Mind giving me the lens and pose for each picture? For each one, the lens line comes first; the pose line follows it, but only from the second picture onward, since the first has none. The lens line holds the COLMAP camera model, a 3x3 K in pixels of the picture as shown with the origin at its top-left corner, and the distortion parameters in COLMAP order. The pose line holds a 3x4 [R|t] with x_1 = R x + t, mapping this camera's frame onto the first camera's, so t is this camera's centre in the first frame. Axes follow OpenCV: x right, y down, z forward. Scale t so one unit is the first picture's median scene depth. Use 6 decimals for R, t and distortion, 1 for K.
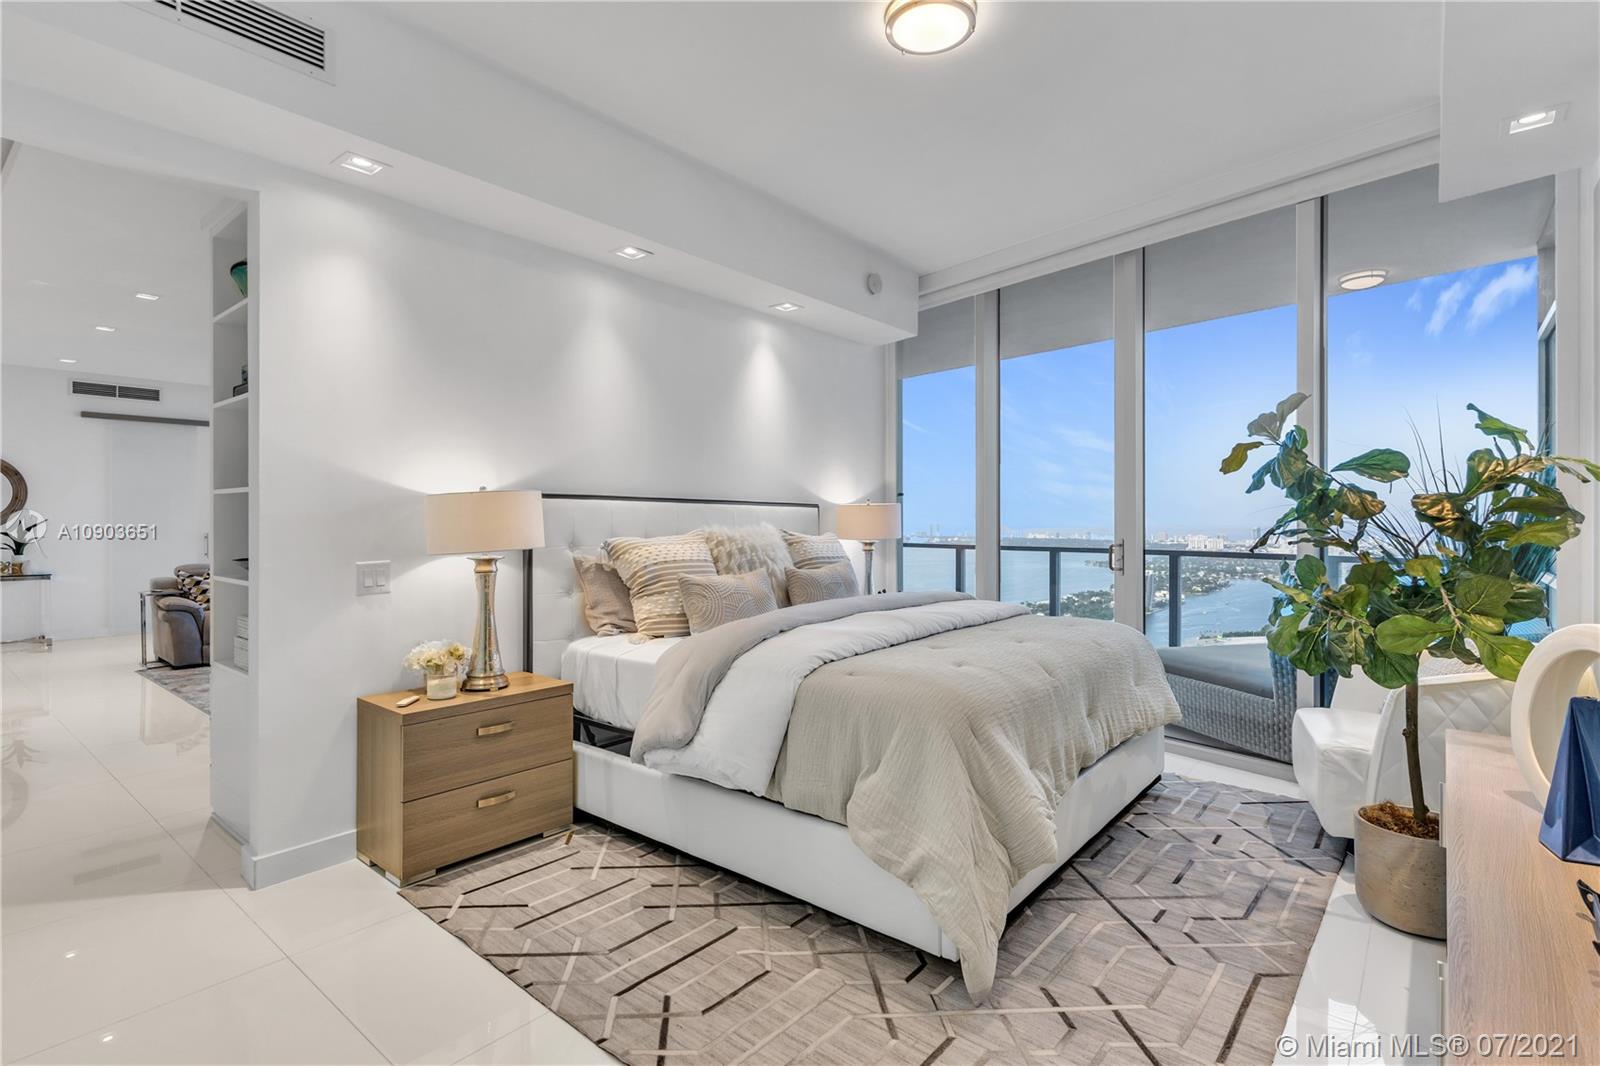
lens RADIAL K [[773.1, 0, 804.6], [0, 773.1, 527.8], [0, 0, 1]] dist [0.001876, 0.000933]
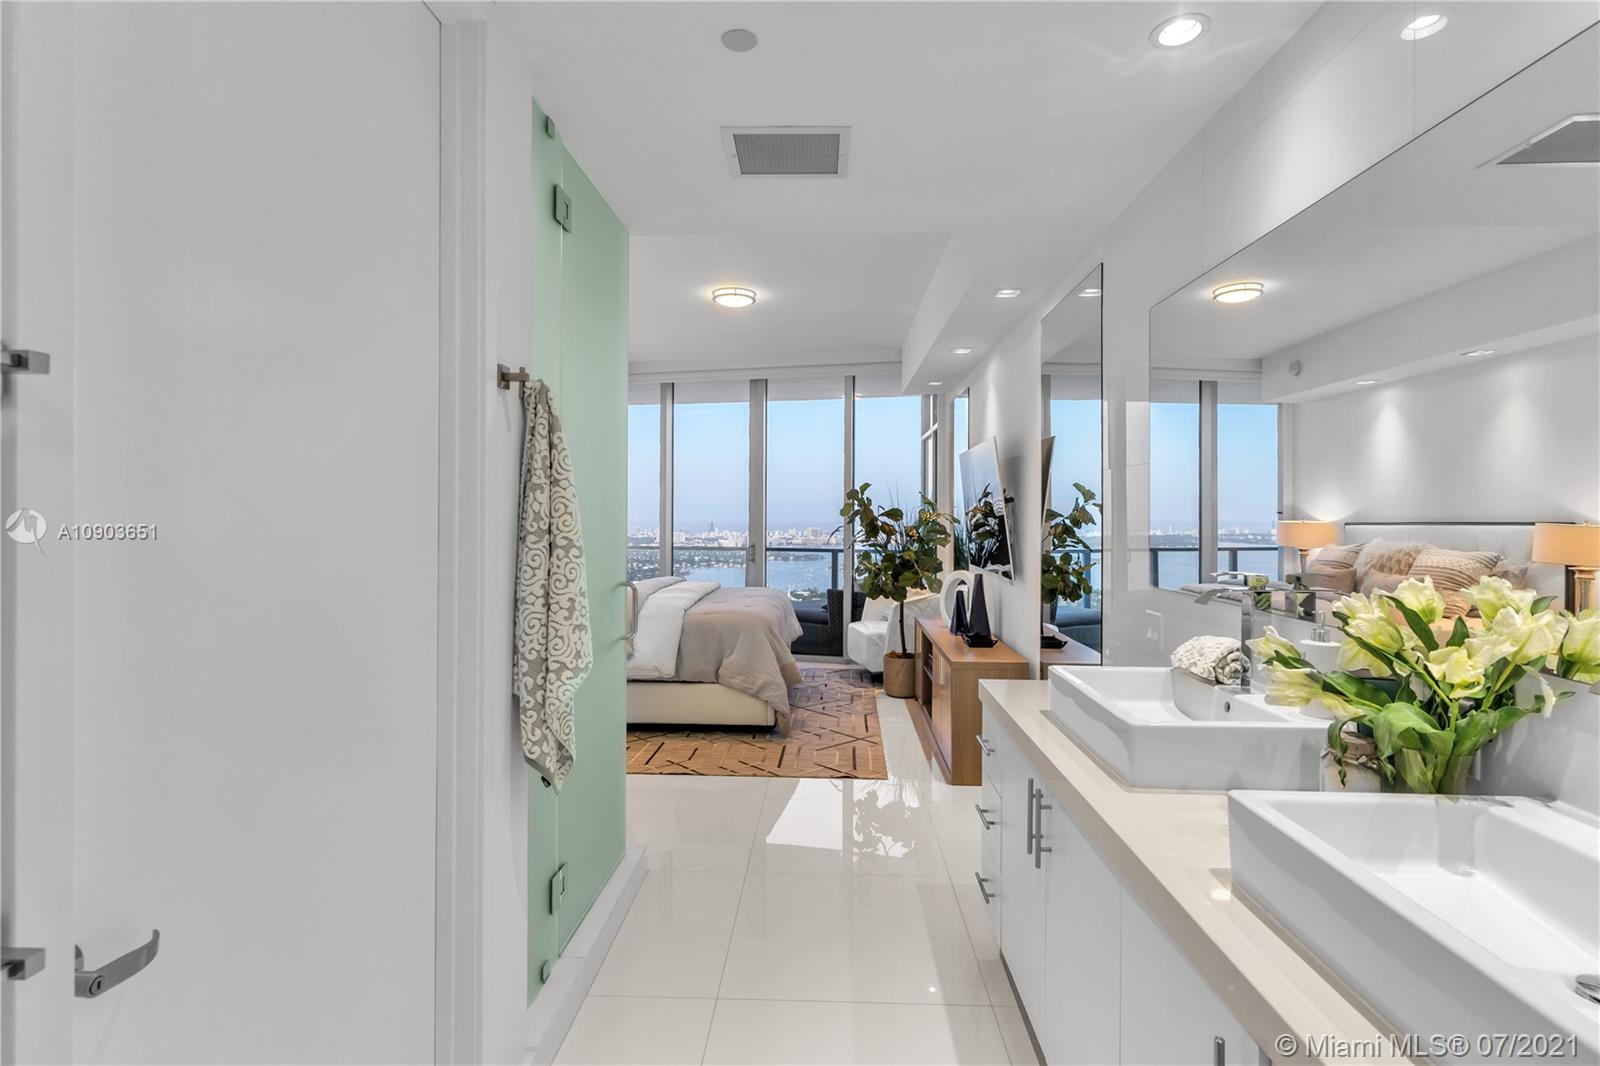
lens RADIAL K [[773.1, 0, 804.6], [0, 773.1, 527.8], [0, 0, 1]] dist [0.001876, 0.000933]
pose [[0.795645, -0.005464, 0.605739, -1.028389], [0.001705, 0.999976, 0.006781, -0.056533], [-0.605761, -0.004363, 0.795635, -0.839138]]
